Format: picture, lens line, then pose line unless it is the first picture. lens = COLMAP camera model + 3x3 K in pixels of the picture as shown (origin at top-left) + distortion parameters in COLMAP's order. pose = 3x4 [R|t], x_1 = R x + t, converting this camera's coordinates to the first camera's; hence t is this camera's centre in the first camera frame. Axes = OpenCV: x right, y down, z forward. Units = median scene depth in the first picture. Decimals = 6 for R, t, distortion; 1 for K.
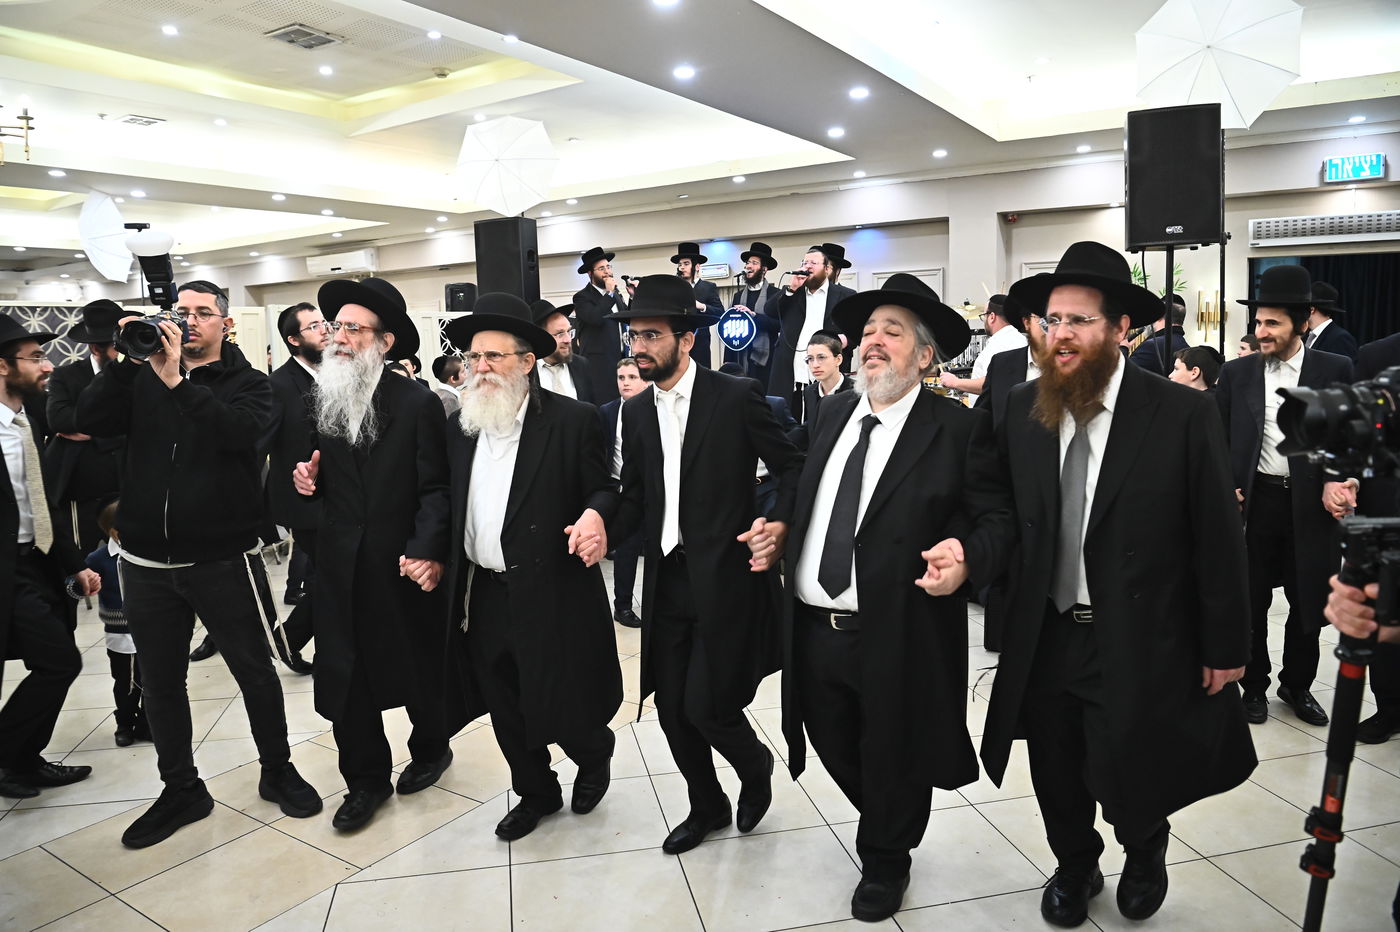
lens RADIAL K [[1046.0, 0, 700.0], [0, 1046.0, 466.0], [0, 0, 1]] dist [-0.004552, -0.045056]
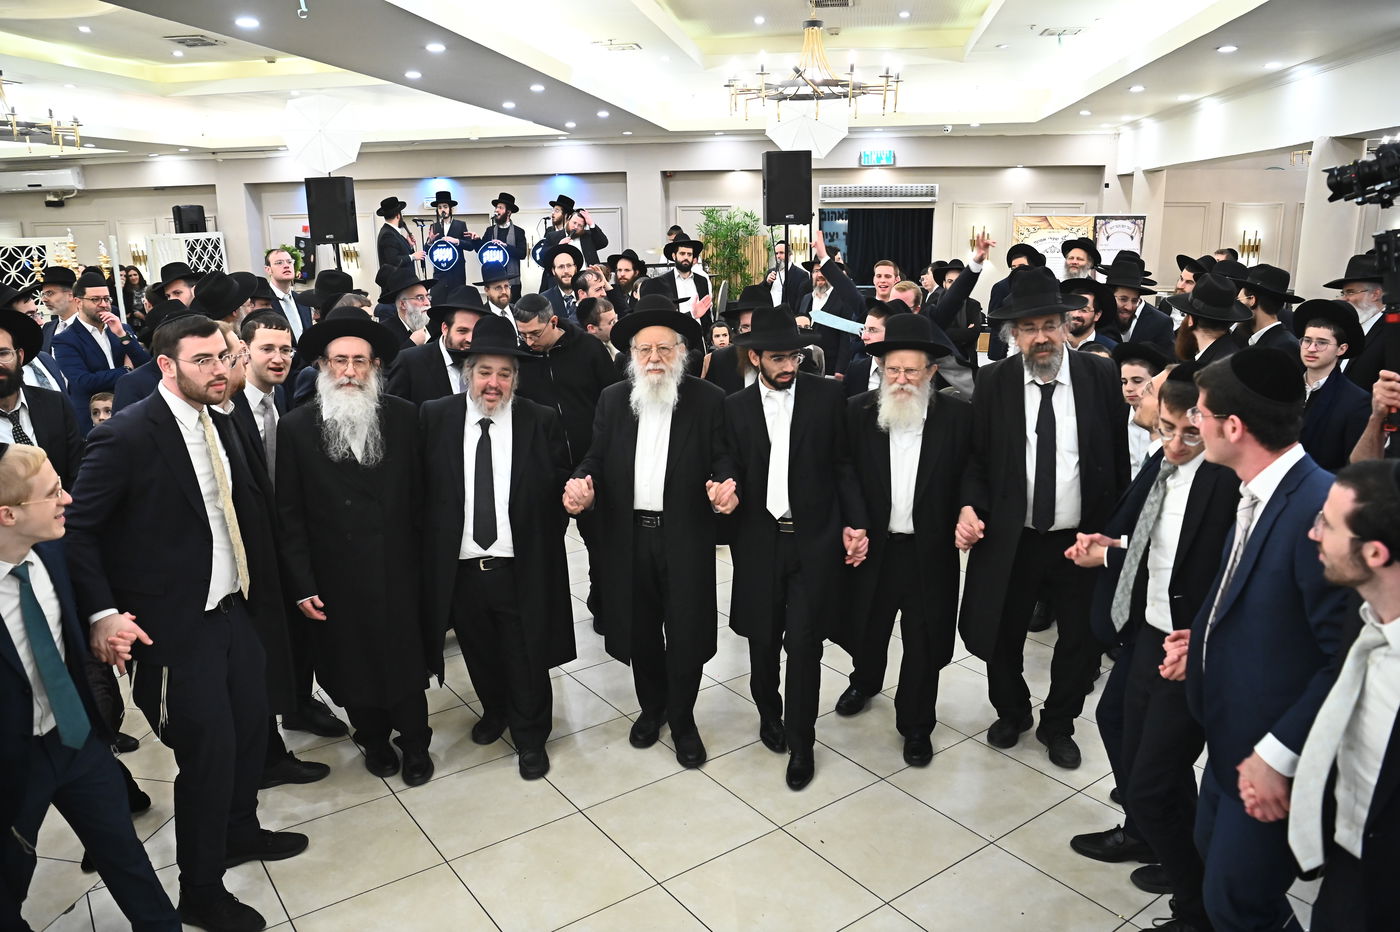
lens RADIAL K [[983.1, 0, 700.0], [0, 983.1, 466.0], [0, 0, 1]] dist [0.001383, 0.000296]
pose [[0.930159, -0.082299, 0.357814, -0.211930], [0.042541, 0.992148, 0.117612, 0.003917], [-0.364684, -0.094176, 0.926357, -0.362347]]
